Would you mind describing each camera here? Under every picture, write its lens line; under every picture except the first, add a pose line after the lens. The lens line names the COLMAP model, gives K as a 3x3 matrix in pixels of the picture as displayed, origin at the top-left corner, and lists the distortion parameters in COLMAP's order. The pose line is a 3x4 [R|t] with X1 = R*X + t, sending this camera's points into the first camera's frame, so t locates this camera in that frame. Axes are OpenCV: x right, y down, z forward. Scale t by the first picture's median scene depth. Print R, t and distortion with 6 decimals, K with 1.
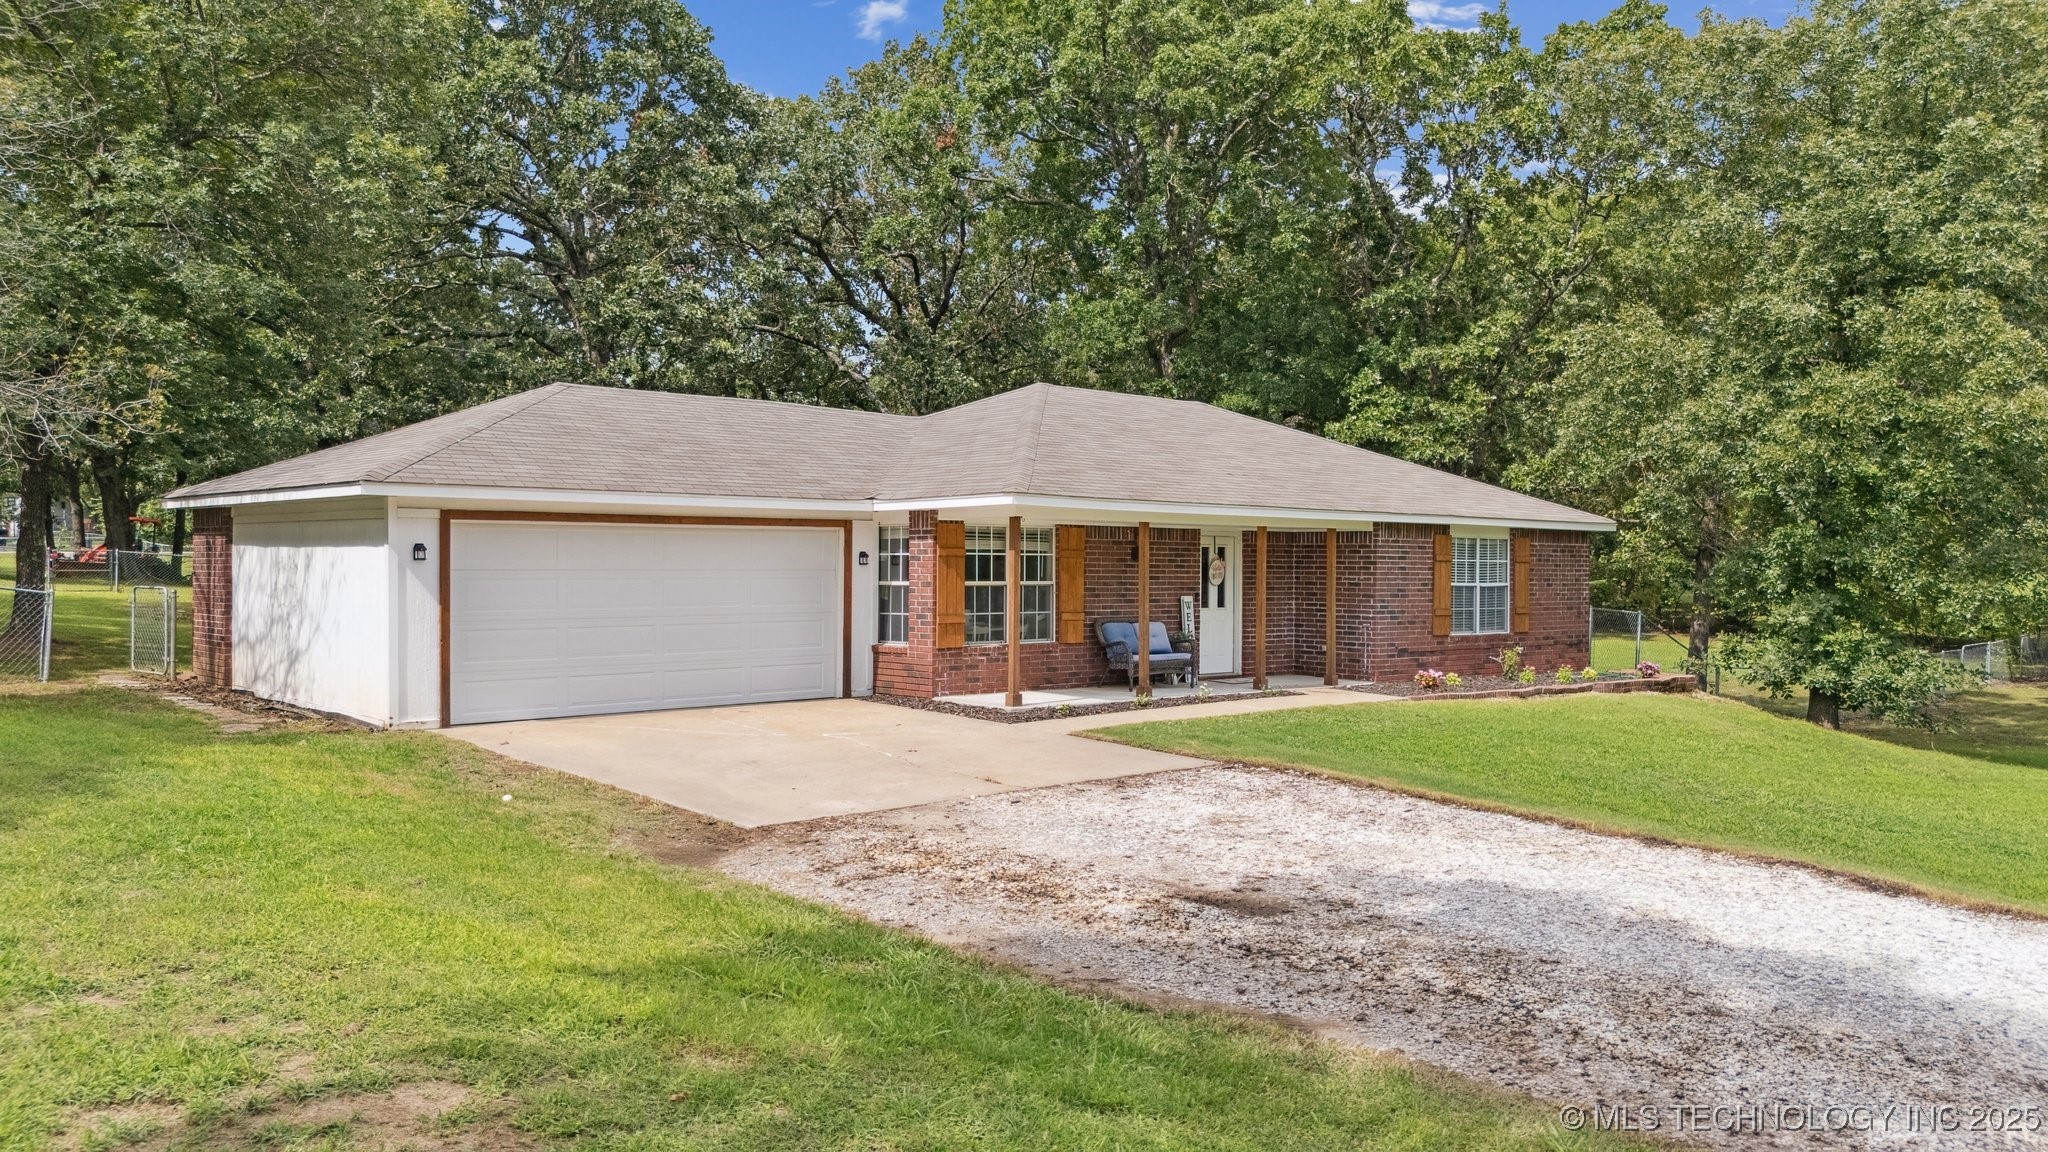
lens RADIAL K [[1522.8, 0, 1013.9], [0, 1522.8, 576.7], [0, 0, 1]] dist [0.047340, -0.002779]
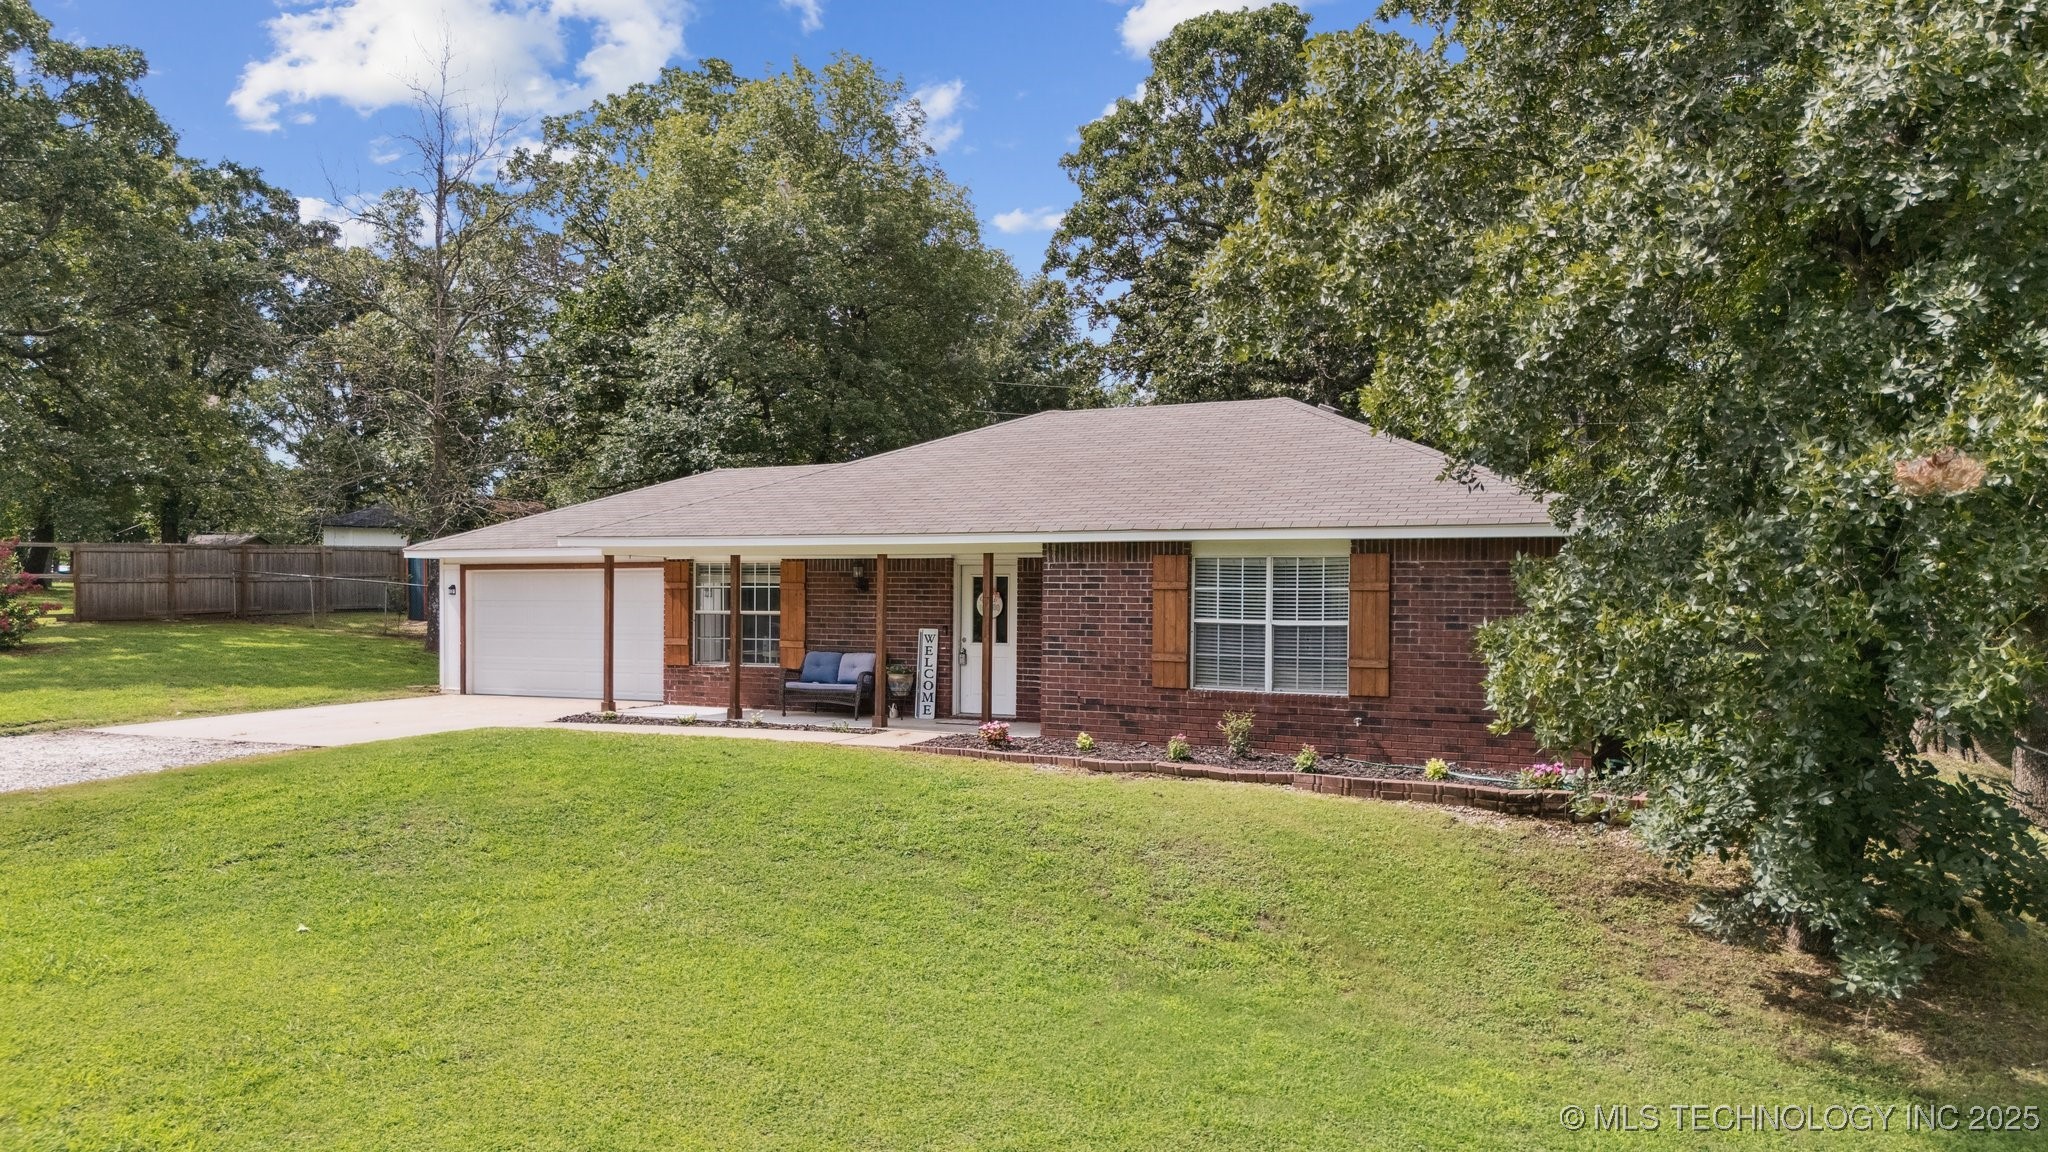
lens RADIAL K [[1522.8, 0, 1022.1], [0, 1522.8, 585.9], [0, 0, 1]] dist [0.047340, -0.002779]
pose [[0.353519, -0.010691, -0.935366, 1.059318], [-0.008540, 0.999856, -0.014656, -0.000714], [0.935388, 0.013169, 0.353377, 0.732412]]
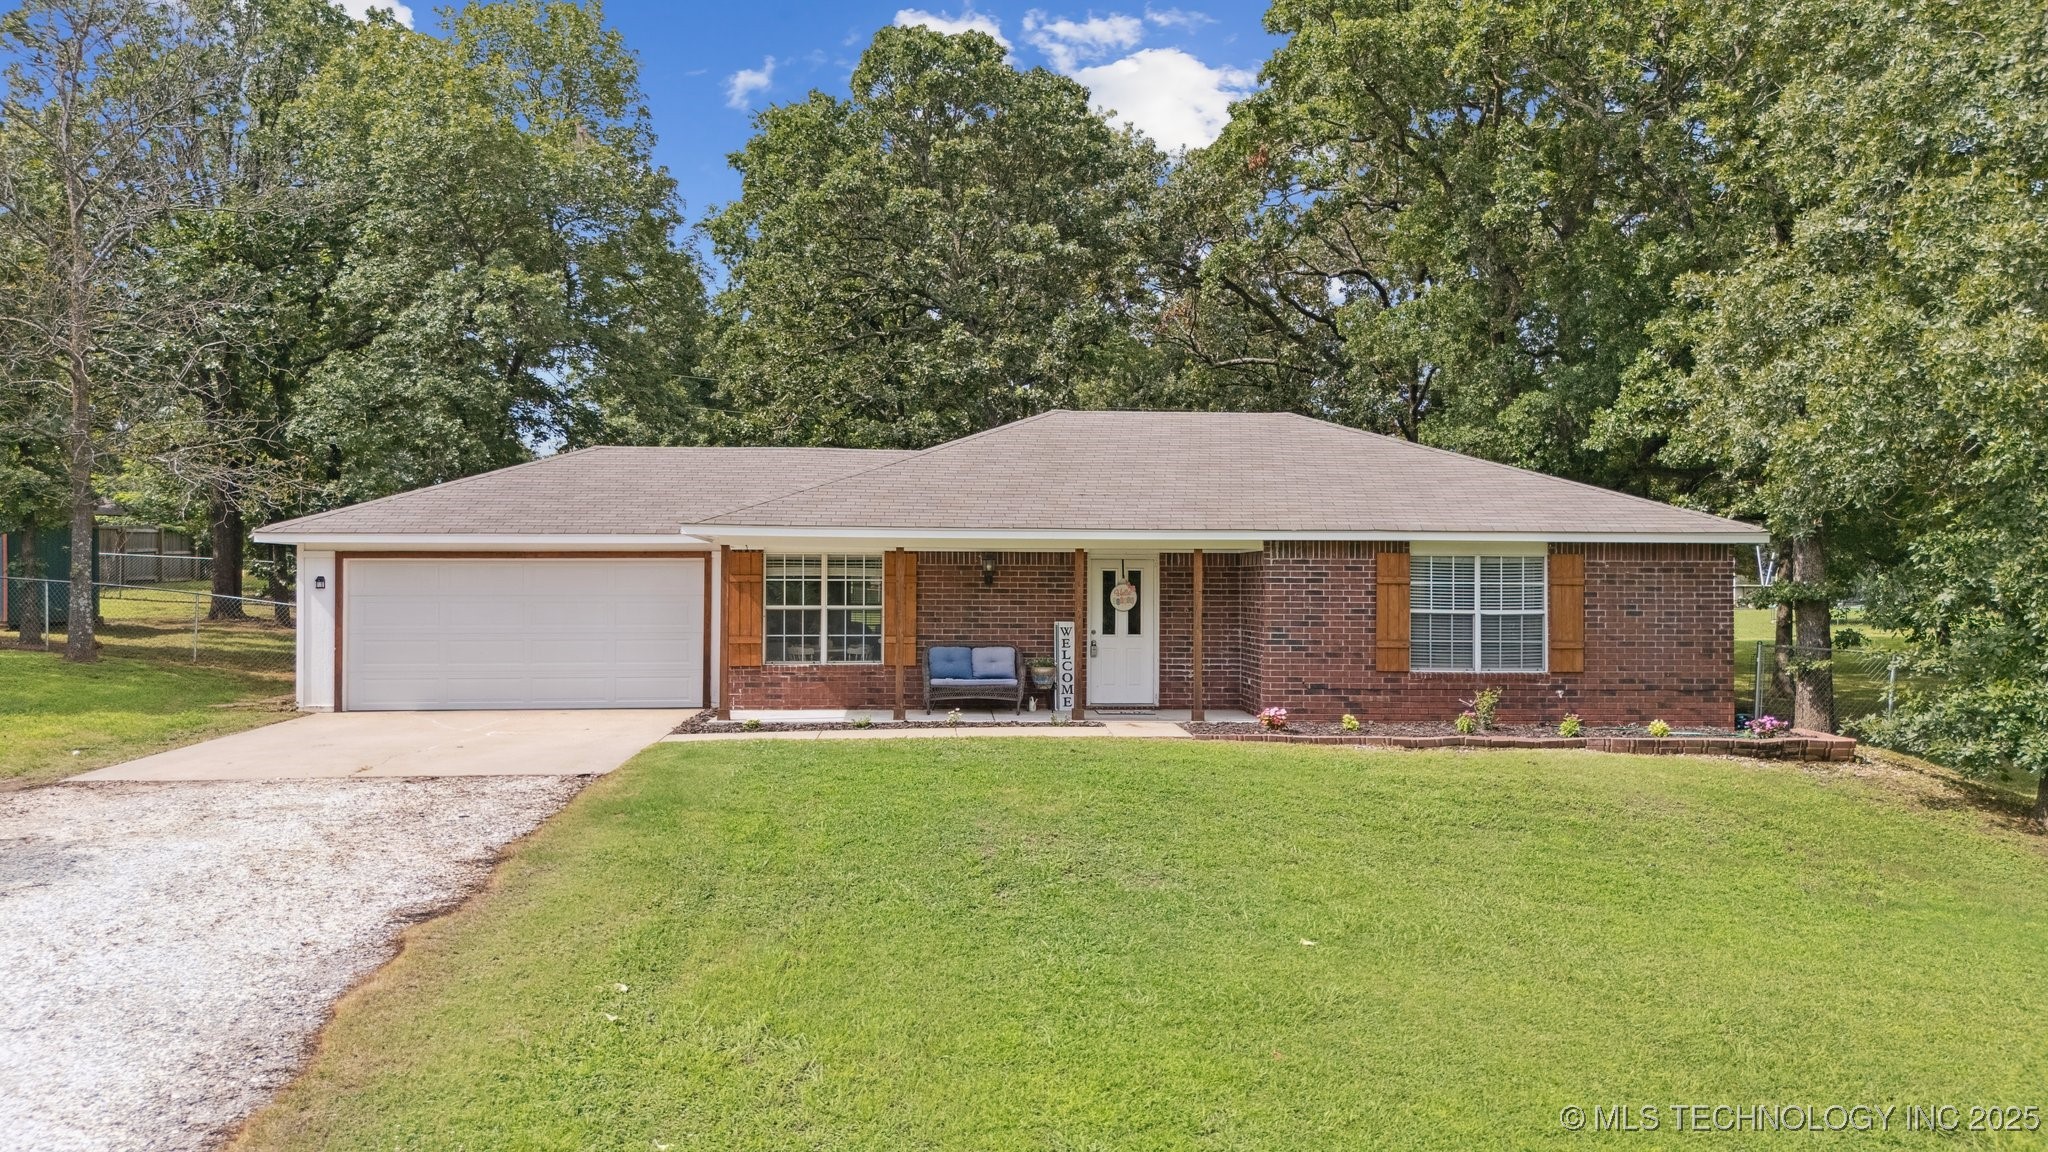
lens RADIAL K [[1522.8, 0, 1027.8], [0, 1522.8, 573.9], [0, 0, 1]] dist [0.047340, -0.002779]
pose [[0.789312, -0.010012, -0.613910, 0.707866], [-0.002218, 0.999814, -0.019157, 0.000894], [0.613988, 0.016482, 0.789143, 0.224405]]
